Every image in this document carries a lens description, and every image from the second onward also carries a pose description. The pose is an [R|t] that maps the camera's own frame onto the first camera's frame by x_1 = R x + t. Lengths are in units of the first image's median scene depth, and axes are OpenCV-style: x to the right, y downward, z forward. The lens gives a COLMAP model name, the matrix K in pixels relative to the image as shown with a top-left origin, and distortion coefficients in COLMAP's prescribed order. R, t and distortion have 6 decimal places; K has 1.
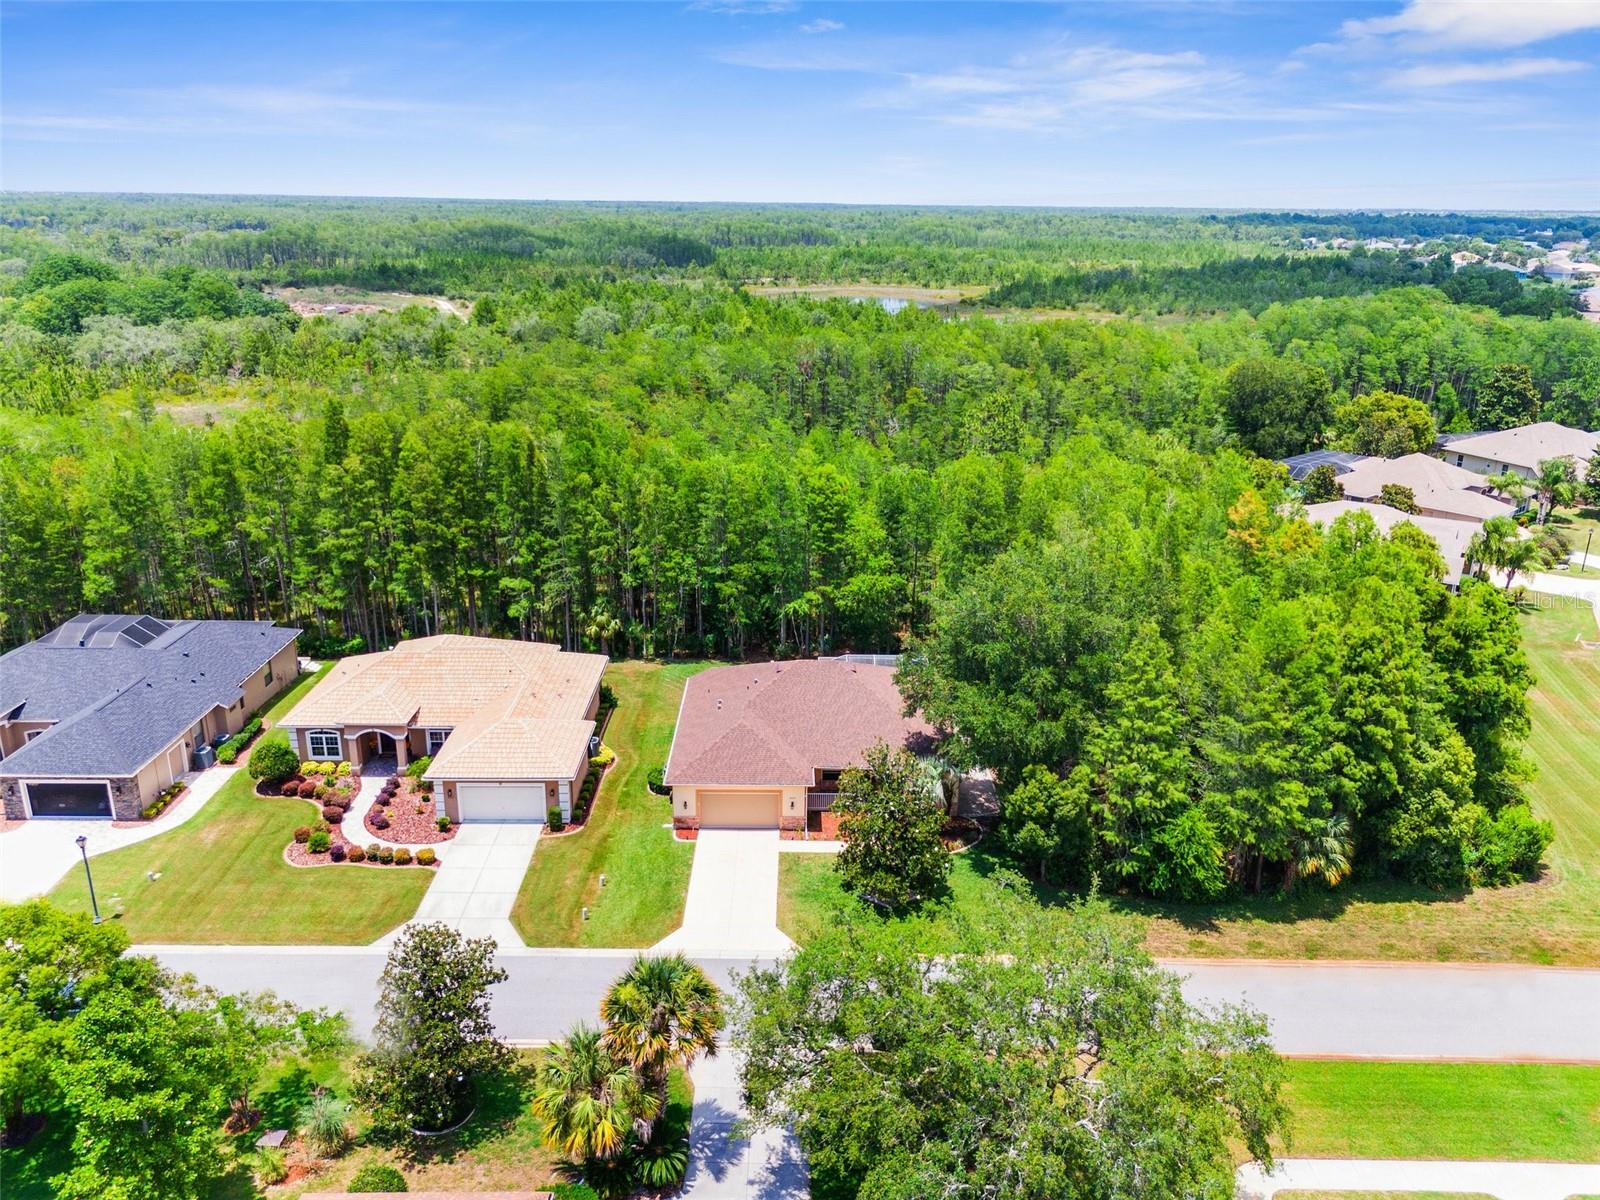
lens RADIAL K [[1189.3, 0, 801.2], [0, 1189.3, 597.1], [0, 0, 1]] dist [0.020014, -0.010676]
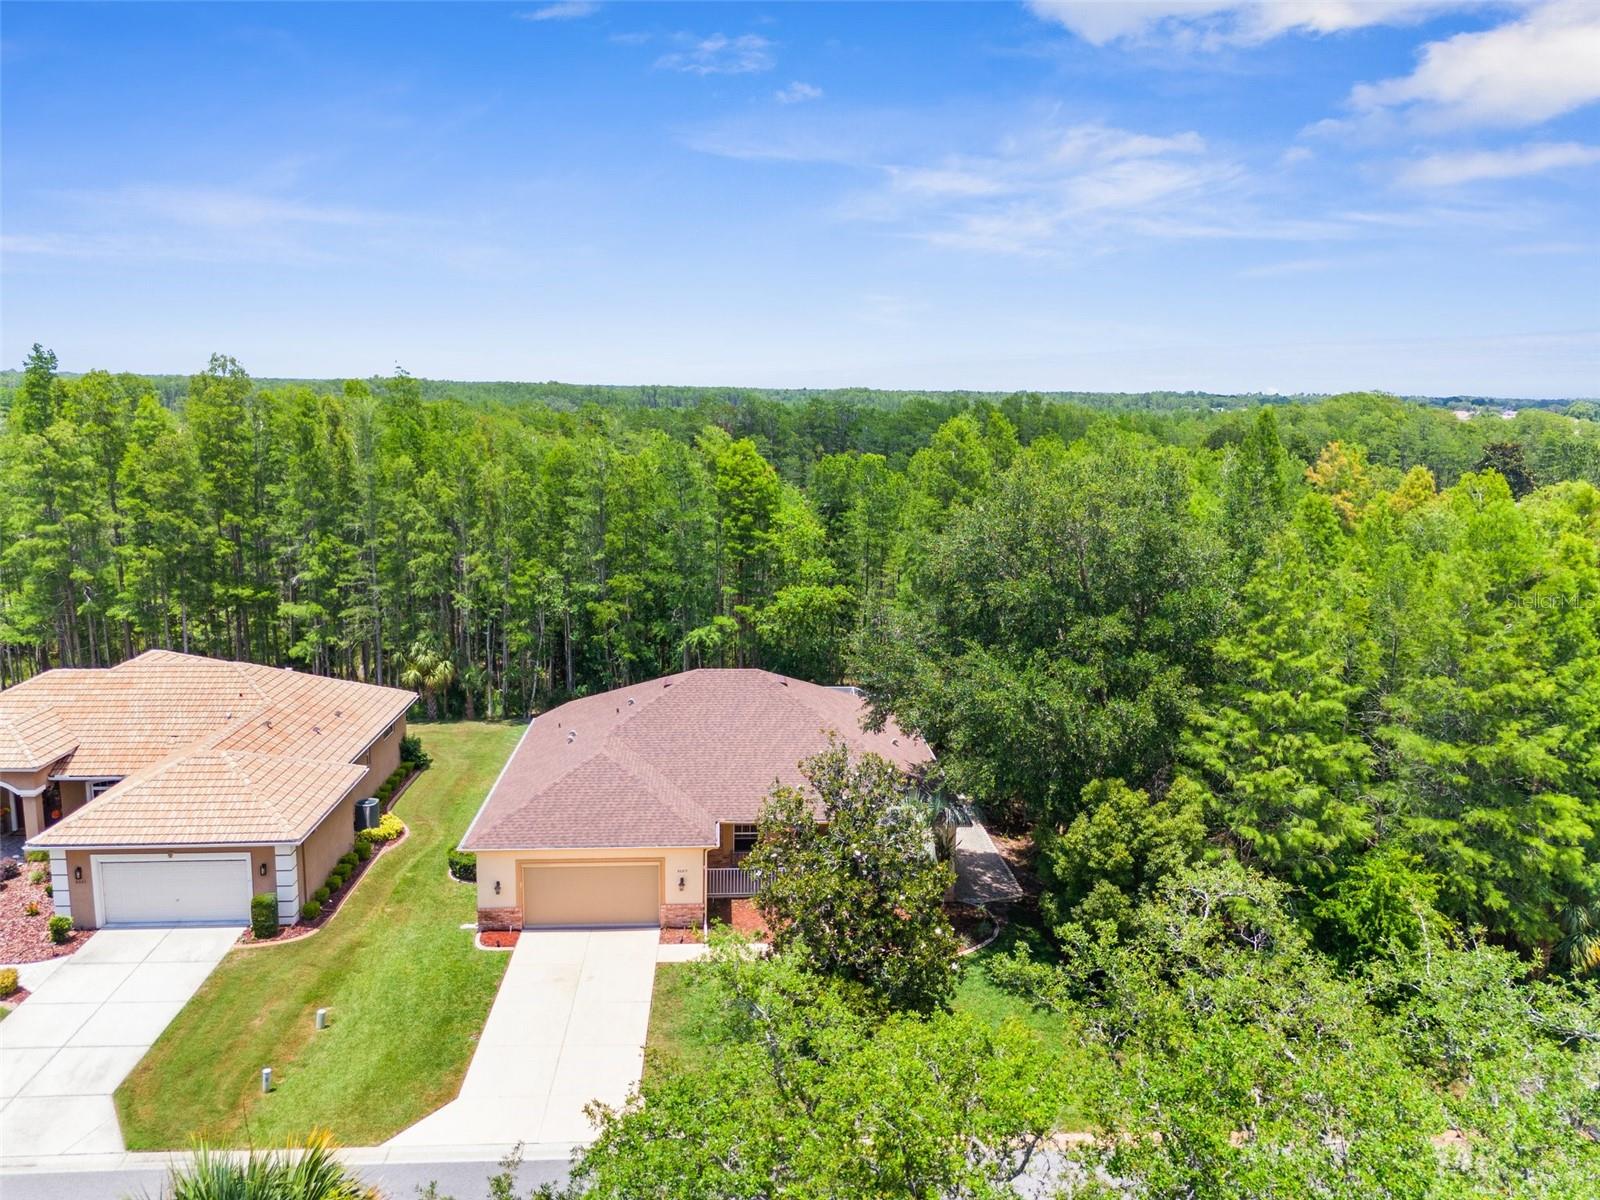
lens RADIAL K [[1189.3, 0, 803.4], [0, 1189.3, 596.8], [0, 0, 1]] dist [0.020014, -0.010676]
pose [[0.998139, -0.006117, 0.060669, 0.018003], [0.015116, 0.988722, -0.148999, 0.122790], [-0.059074, 0.149639, 0.986974, 0.389762]]
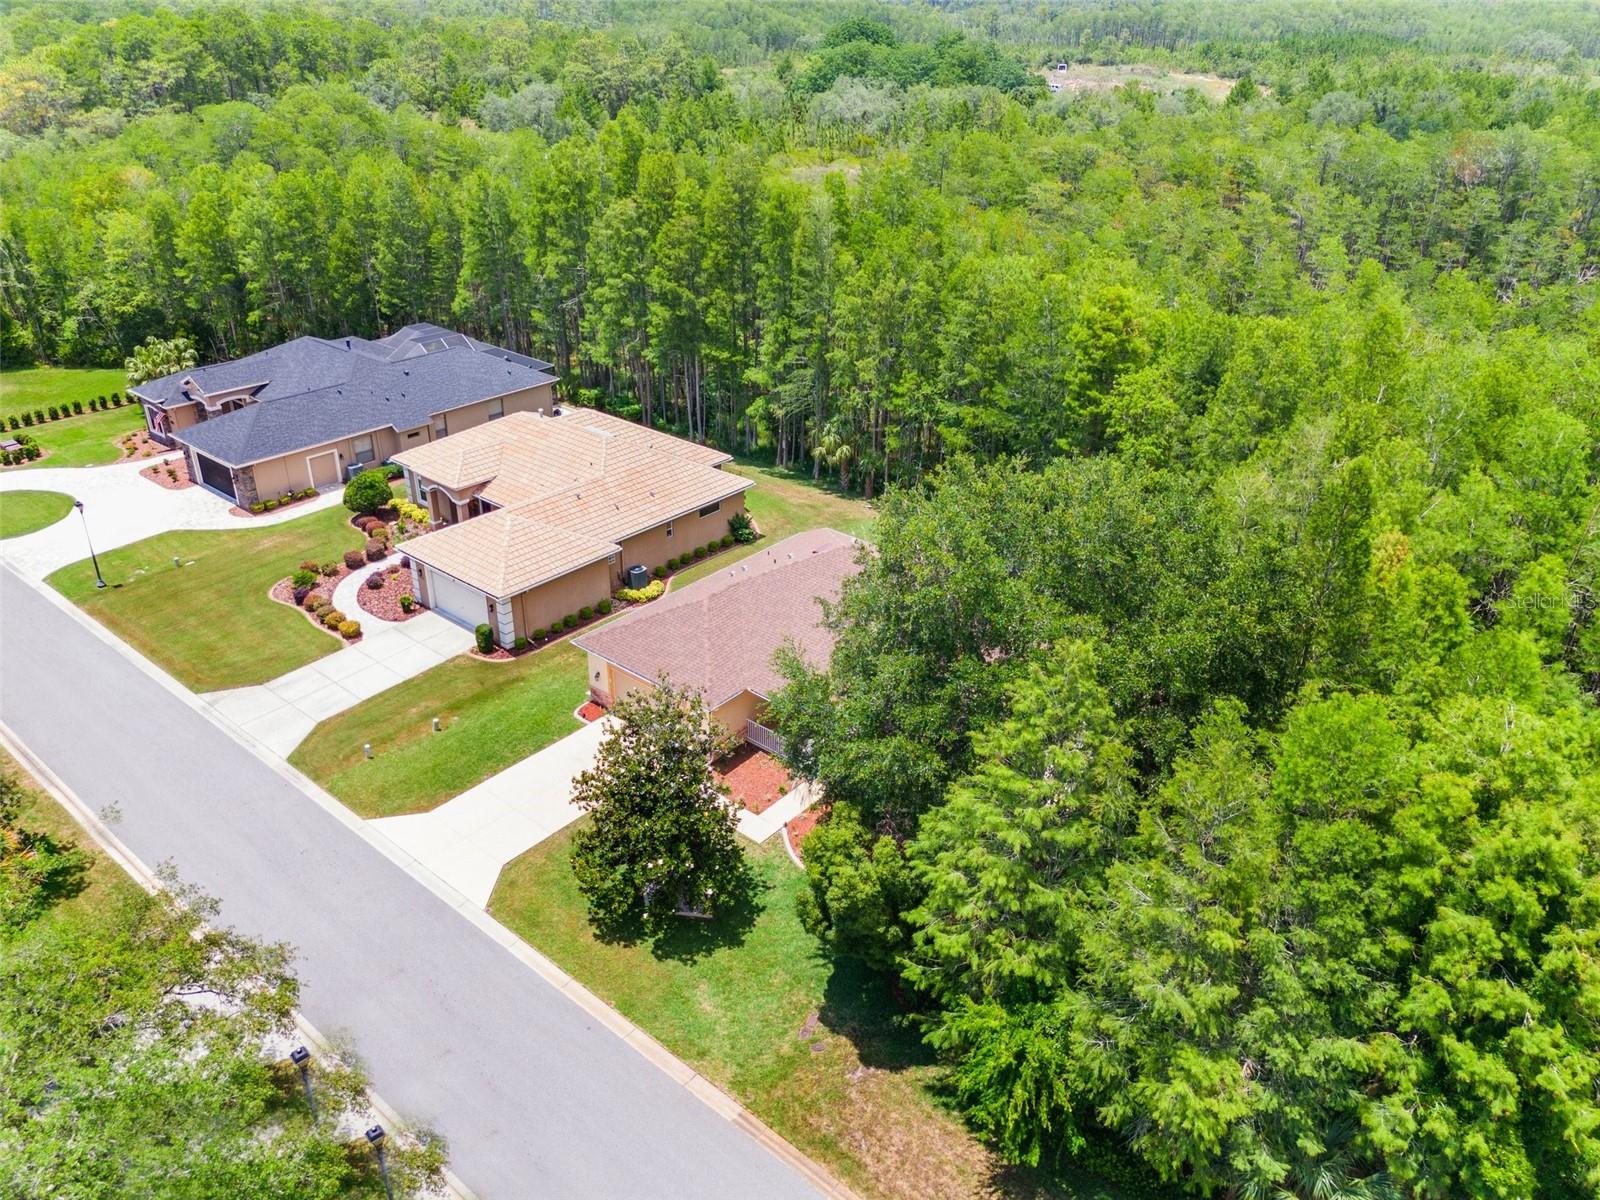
lens RADIAL K [[1189.3, 0, 801.9], [0, 1189.3, 600.5], [0, 0, 1]] dist [0.020014, -0.010676]
pose [[0.756828, 0.301944, -0.579691, 0.437935], [-0.211026, 0.952284, 0.220508, -0.071411], [0.618612, -0.044557, 0.784433, 0.472709]]
